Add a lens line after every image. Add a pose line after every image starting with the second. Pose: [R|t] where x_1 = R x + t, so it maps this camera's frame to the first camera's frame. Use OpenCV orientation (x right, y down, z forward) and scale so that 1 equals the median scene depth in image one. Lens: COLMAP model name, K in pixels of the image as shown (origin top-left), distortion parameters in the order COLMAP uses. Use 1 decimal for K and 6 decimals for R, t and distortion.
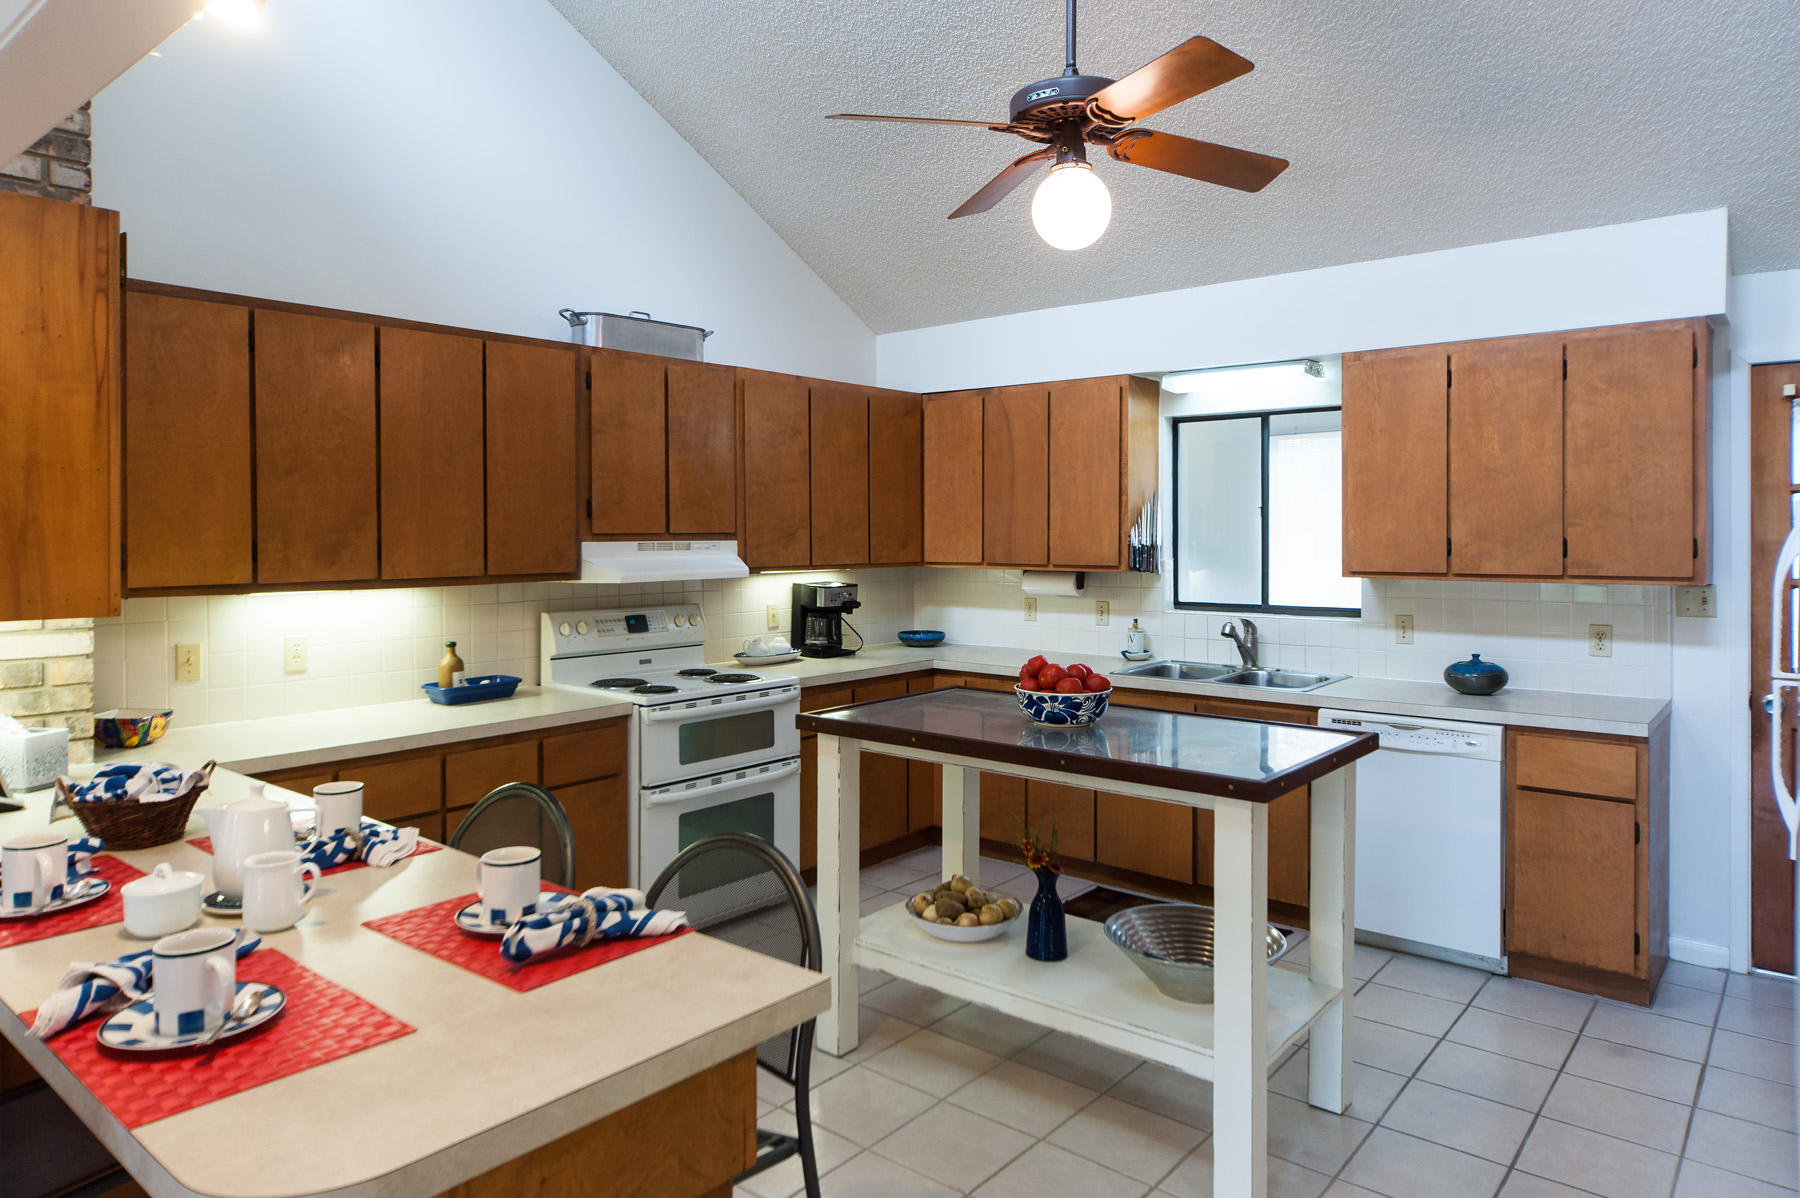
lens RADIAL K [[1138.9, 0, 871.6], [0, 1138.9, 536.1], [0, 0, 1]] dist [-0.006437, -0.000361]
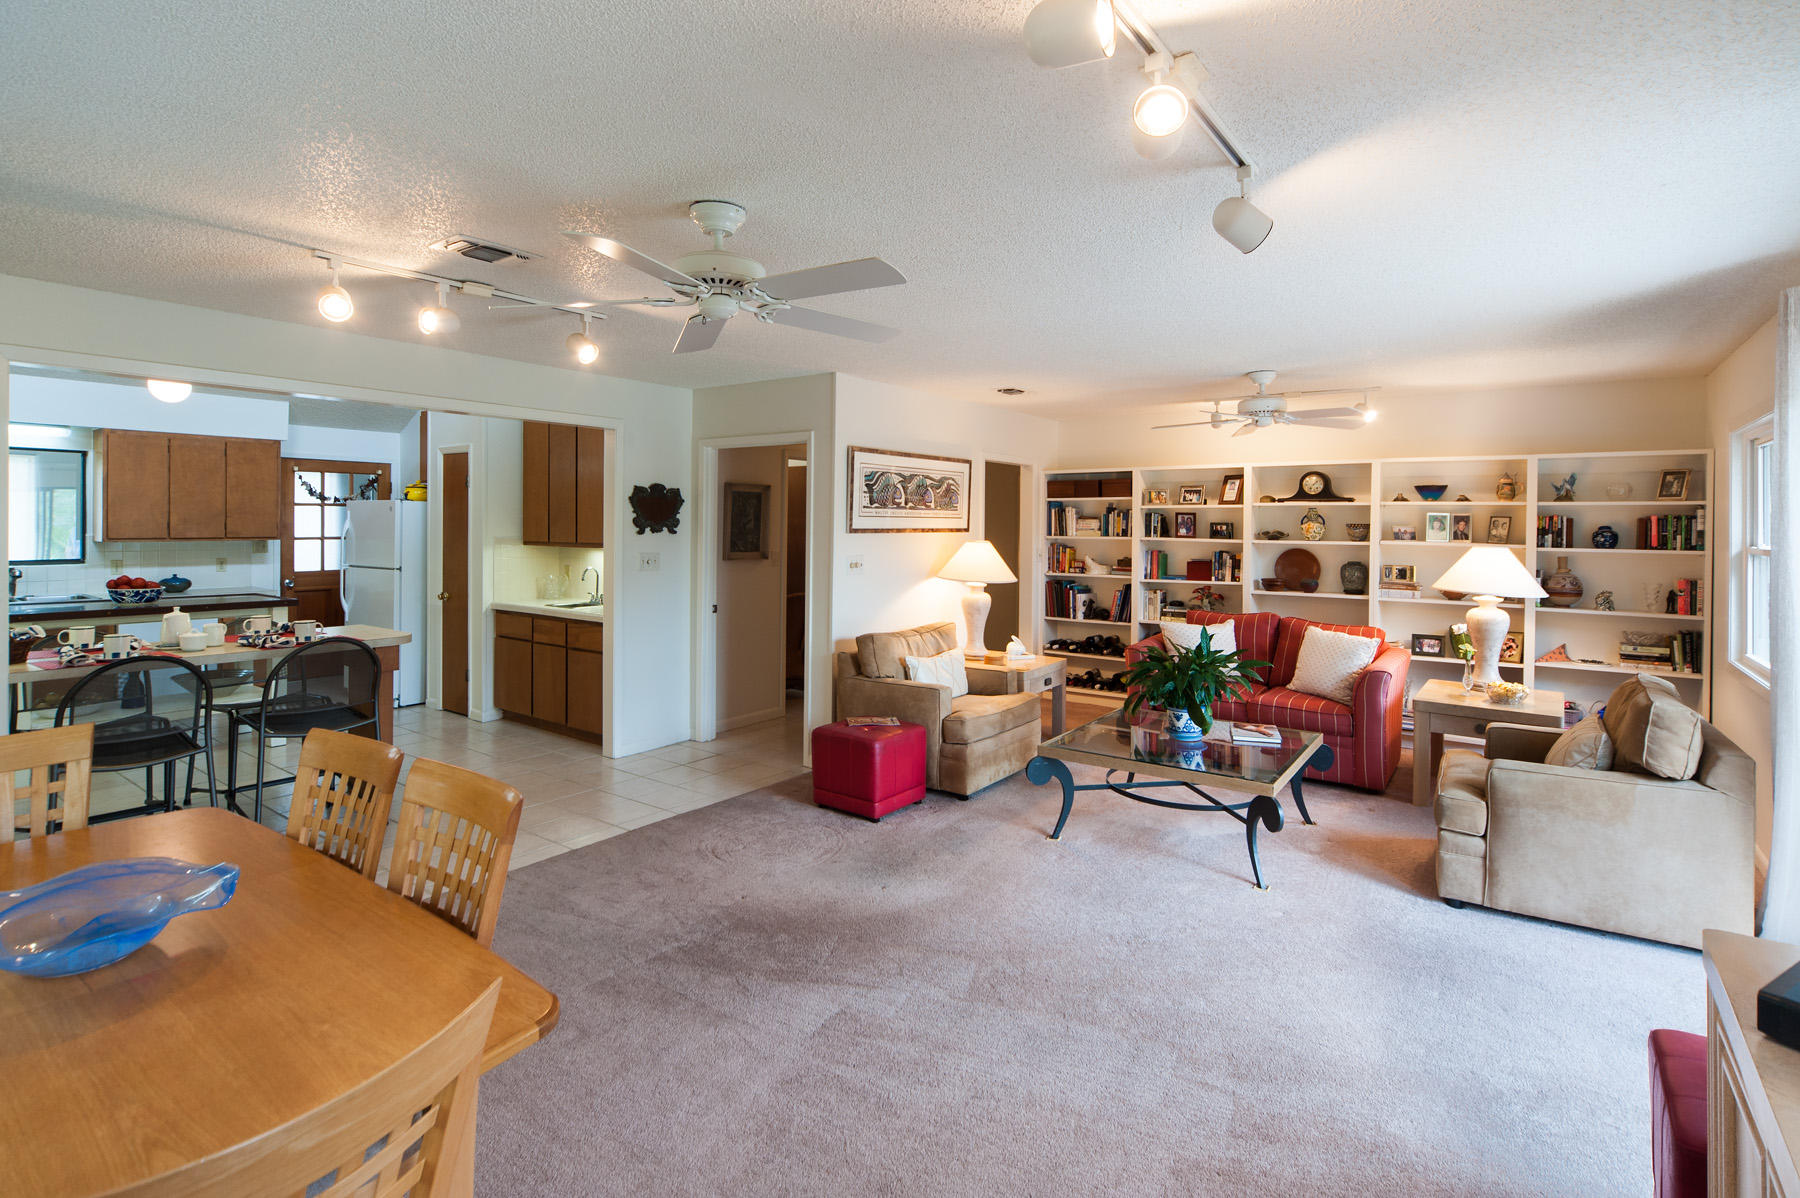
lens RADIAL K [[861.1, 0, 923.9], [0, 861.1, 514.3], [0, 0, 1]] dist [0.001633, 0.000032]
pose [[-0.094555, 0.010034, 0.995469, -1.420923], [-0.004620, 0.999934, -0.010518, -0.002632], [-0.995509, -0.005593, -0.094502, -0.321333]]
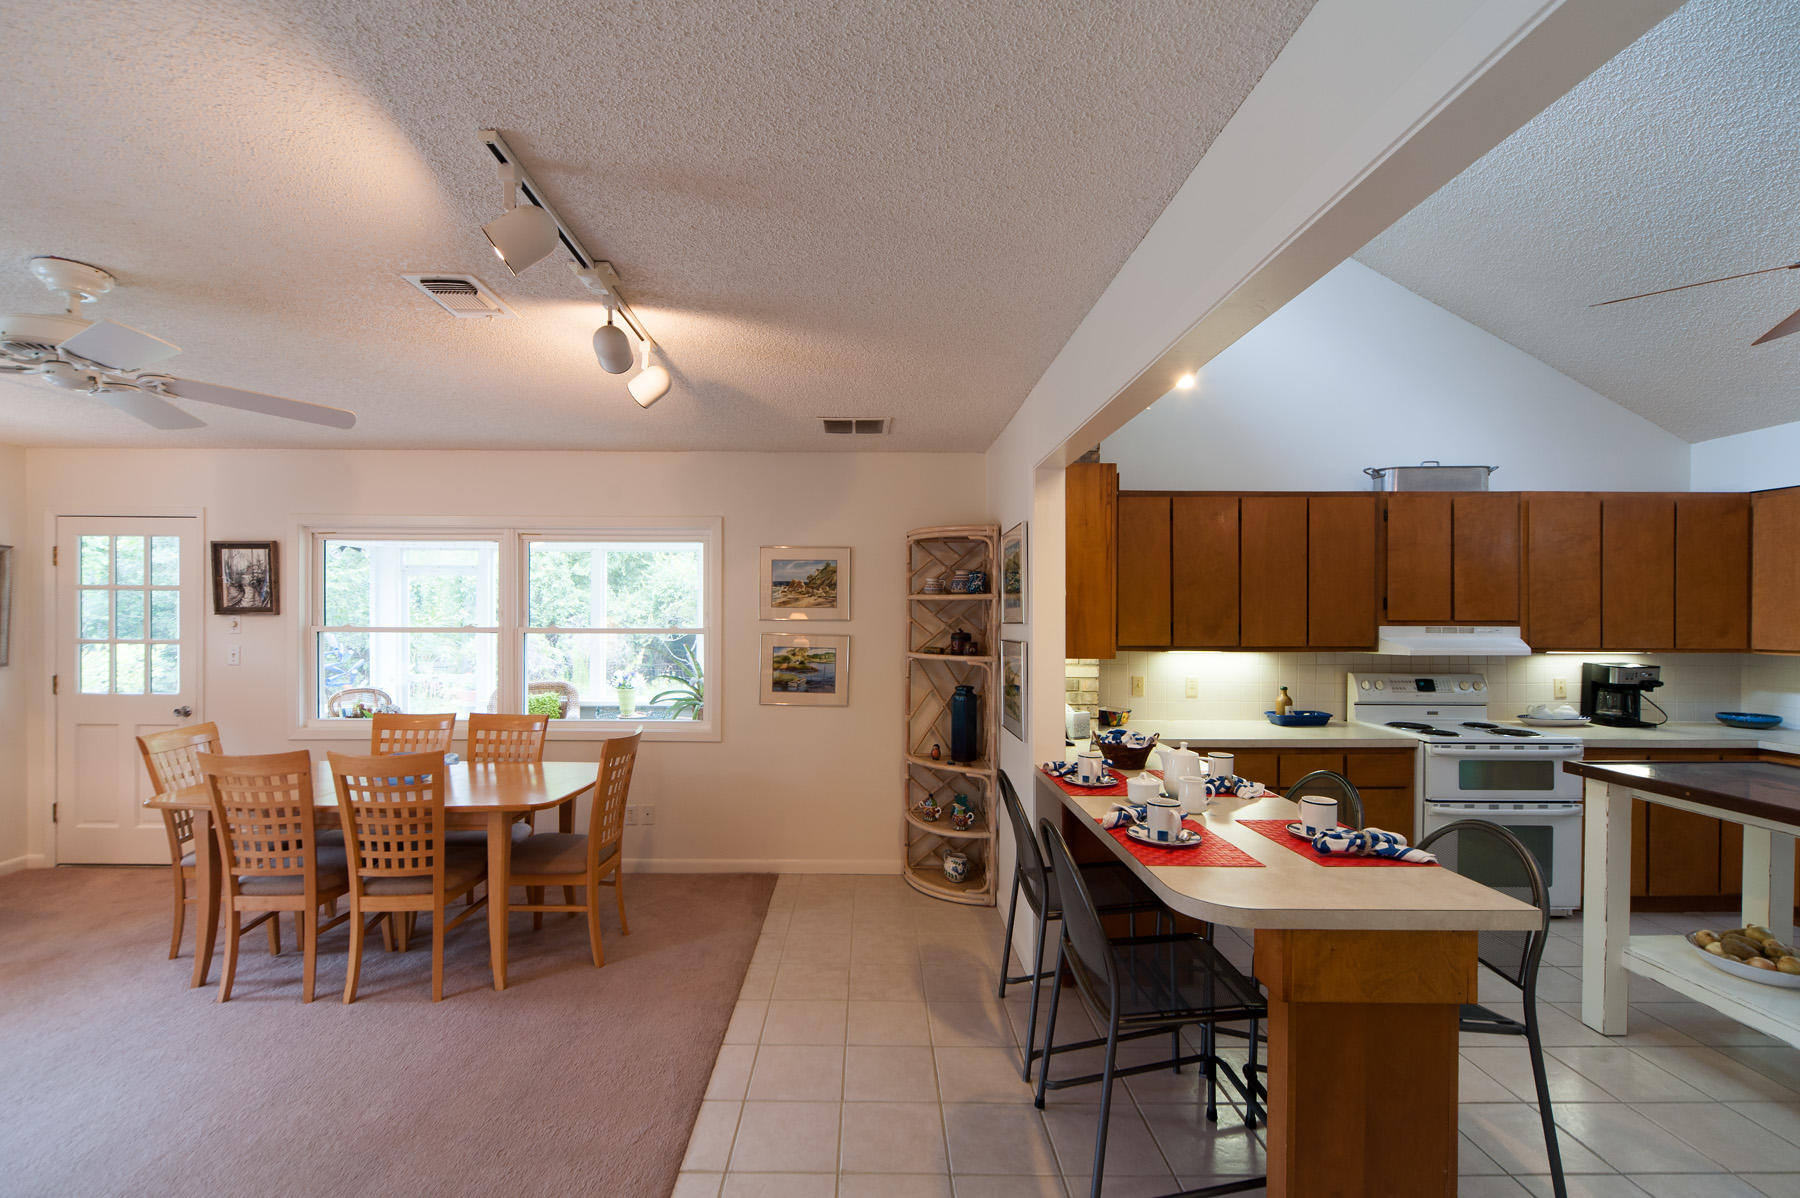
lens RADIAL K [[761.3, 0, 885.6], [0, 761.3, 617.9], [0, 0, 1]] dist [-0.000260, -0.000505]
pose [[0.670509, 0.007615, -0.741862, 0.057481], [-0.008509, 0.999960, 0.002574, -0.003100], [0.741853, 0.004586, 0.670547, -0.160522]]
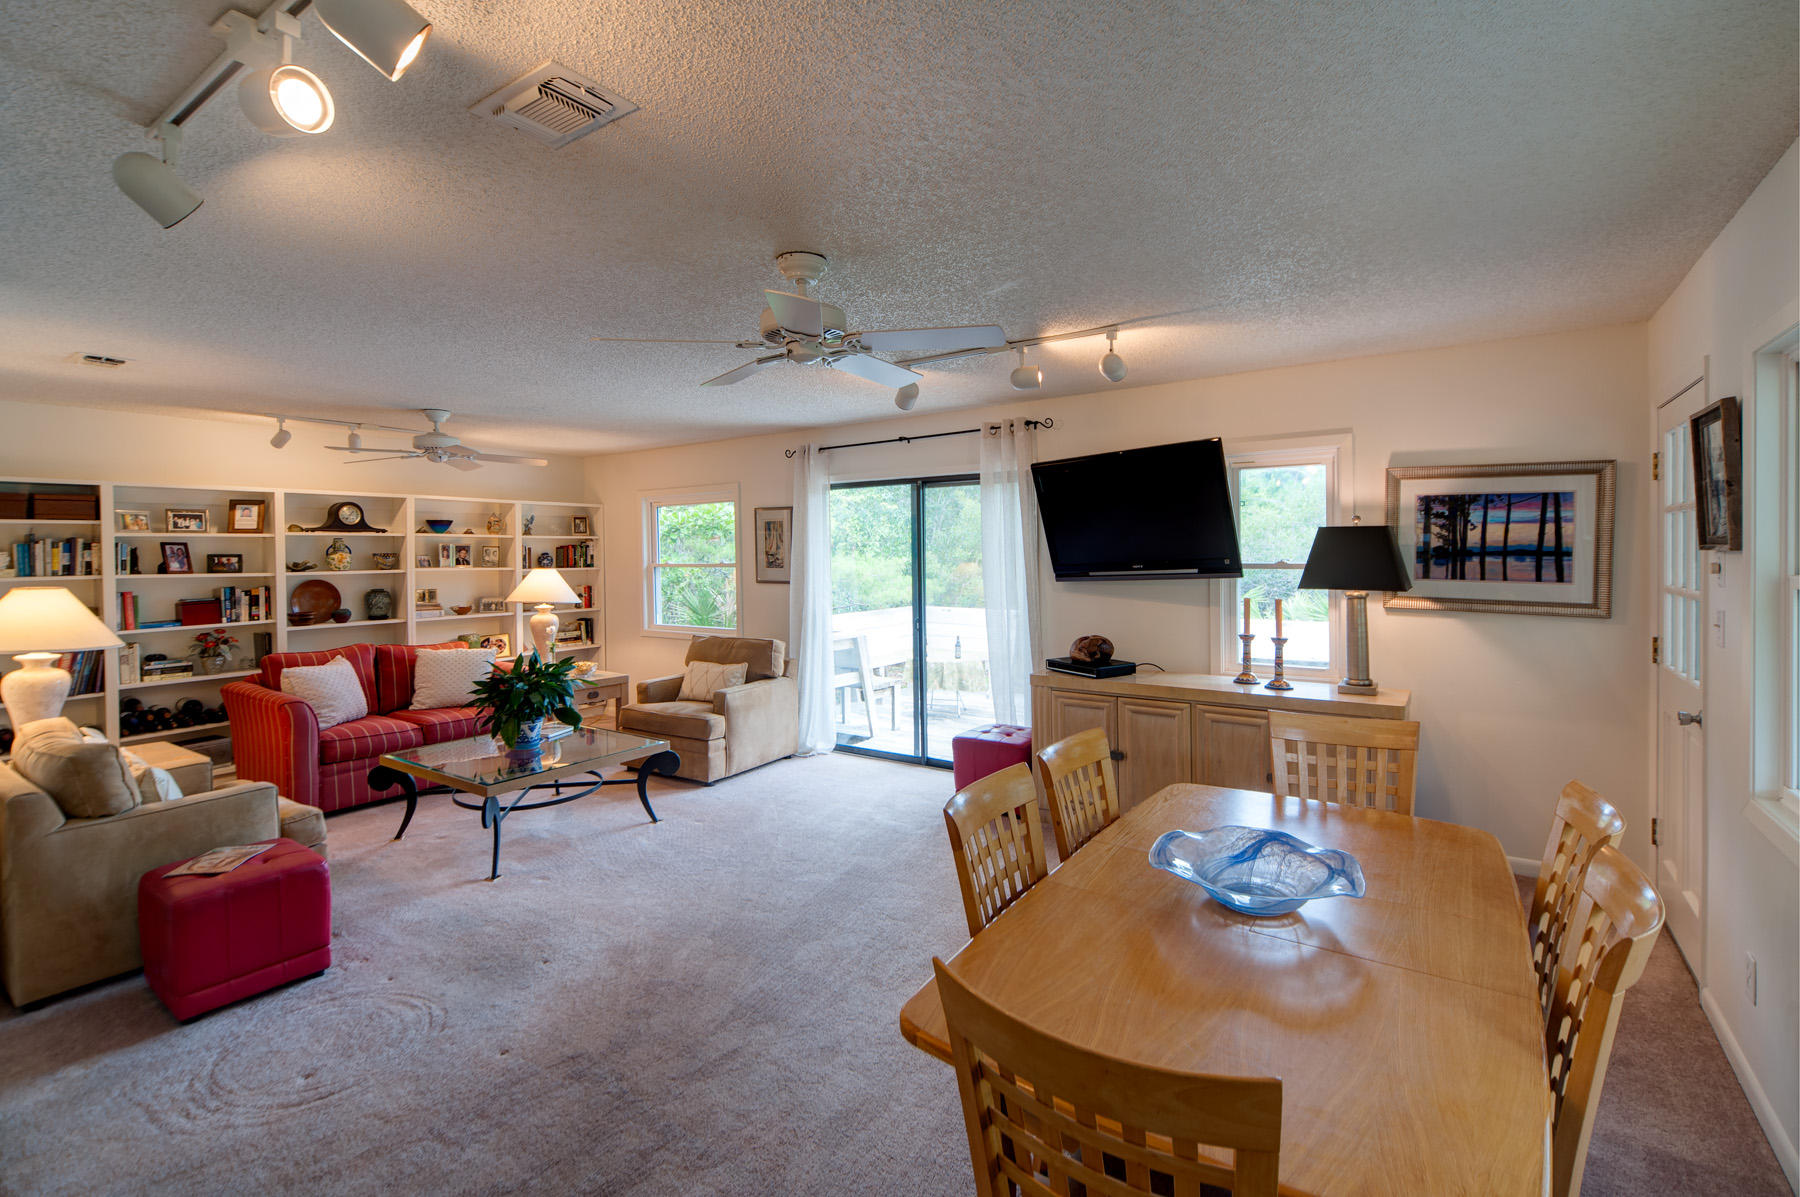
lens RADIAL K [[817.7, 0, 906.9], [0, 817.7, 553.2], [0, 0, 1]] dist [-0.003769, 0.000029]
pose [[-0.994046, 0.011108, -0.108391, -0.745277], [0.010462, 0.999924, 0.006524, -0.005773], [0.108455, 0.005351, -0.994087, 0.464589]]
